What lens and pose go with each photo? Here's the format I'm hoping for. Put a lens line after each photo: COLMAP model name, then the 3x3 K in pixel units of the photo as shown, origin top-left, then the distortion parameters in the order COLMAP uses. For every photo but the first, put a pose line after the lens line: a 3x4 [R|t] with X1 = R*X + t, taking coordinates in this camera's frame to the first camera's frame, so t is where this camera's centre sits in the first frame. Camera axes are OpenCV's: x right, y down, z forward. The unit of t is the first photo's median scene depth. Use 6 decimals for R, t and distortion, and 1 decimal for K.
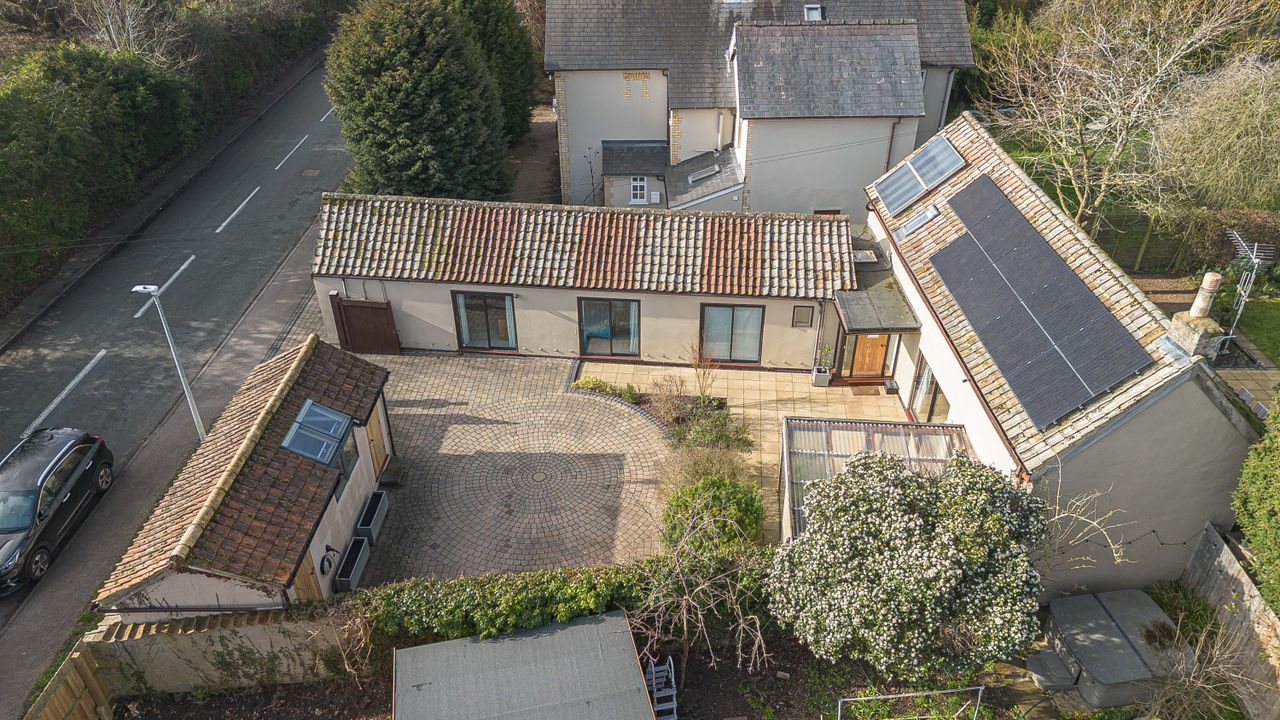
lens RADIAL K [[907.3, 0, 639.9], [0, 907.3, 366.0], [0, 0, 1]] dist [0.029629, -0.027616]
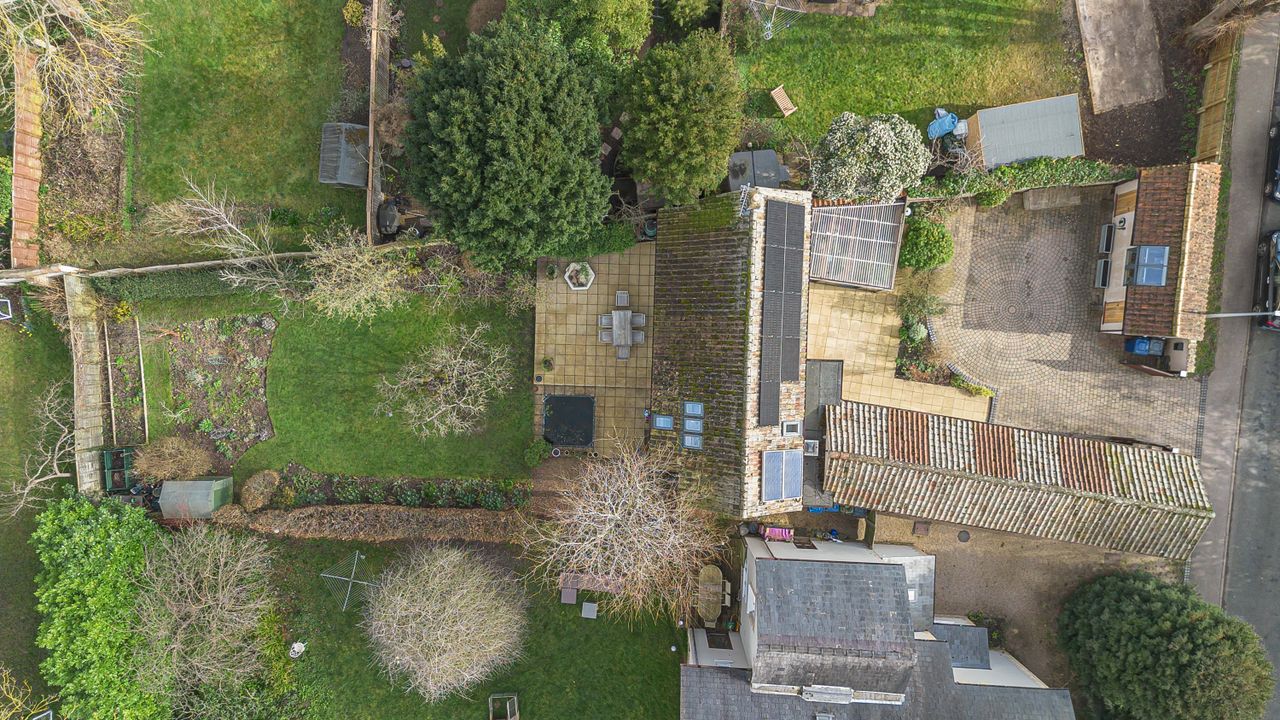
lens RADIAL K [[907.3, 0, 642.6], [0, 907.3, 365.6], [0, 0, 1]] dist [0.029629, -0.027616]
pose [[-0.998362, -0.055352, 0.014449, 0.505768], [0.043768, -0.576421, 0.815980, -1.247085], [-0.036837, 0.815276, 0.577900, 0.080882]]
